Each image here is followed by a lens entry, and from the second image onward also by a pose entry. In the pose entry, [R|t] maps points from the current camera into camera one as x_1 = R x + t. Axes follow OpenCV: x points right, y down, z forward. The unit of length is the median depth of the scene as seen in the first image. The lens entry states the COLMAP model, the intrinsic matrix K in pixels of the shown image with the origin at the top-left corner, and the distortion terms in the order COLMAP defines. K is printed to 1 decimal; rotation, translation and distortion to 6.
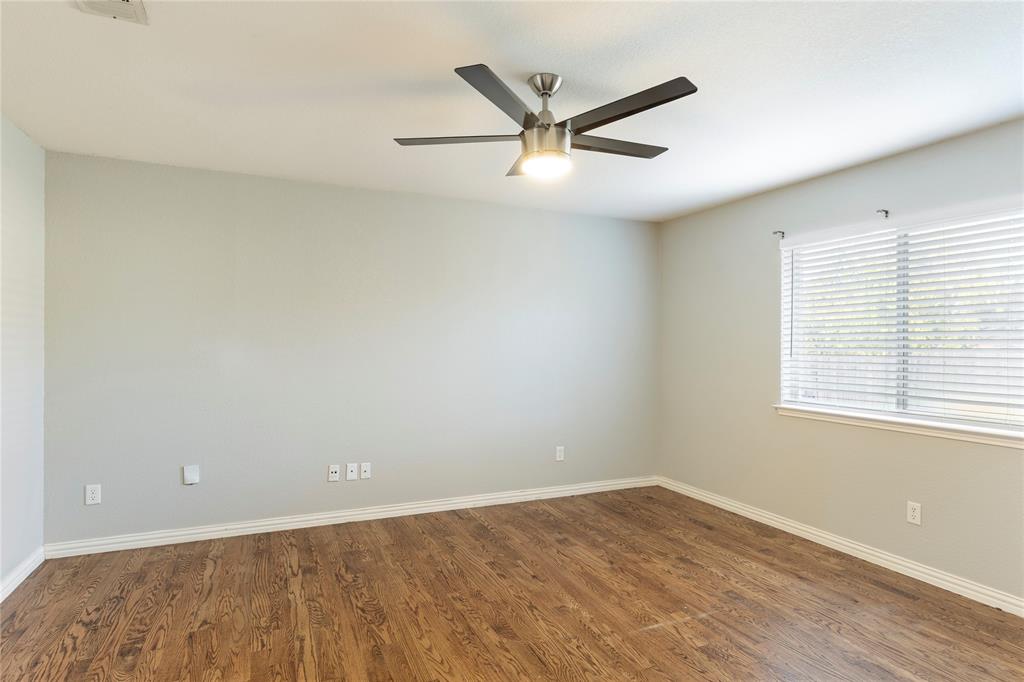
lens RADIAL K [[569.5, 0, 515.2], [0, 569.5, 340.7], [0, 0, 1]] dist [0.002252, -0.001739]
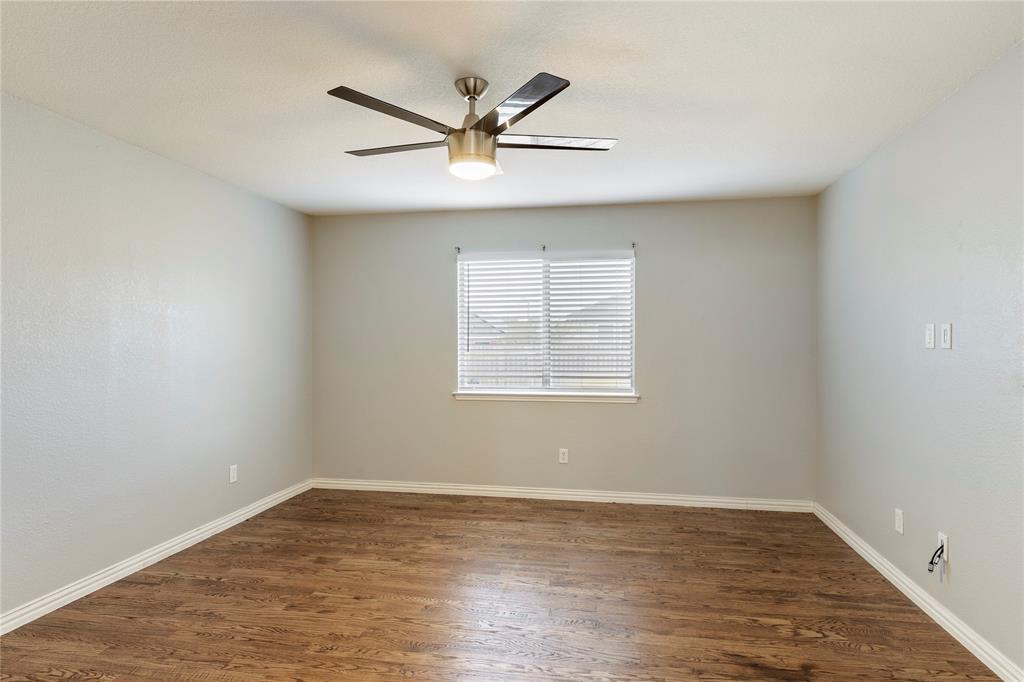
lens RADIAL K [[569.5, 0, 515.2], [0, 569.5, 340.7], [0, 0, 1]] dist [0.002252, -0.001739]
pose [[0.566953, -0.007555, 0.823715, -0.501618], [0.003558, 0.999971, 0.006723, -0.002997], [-0.823742, -0.000881, 0.566964, 0.240388]]
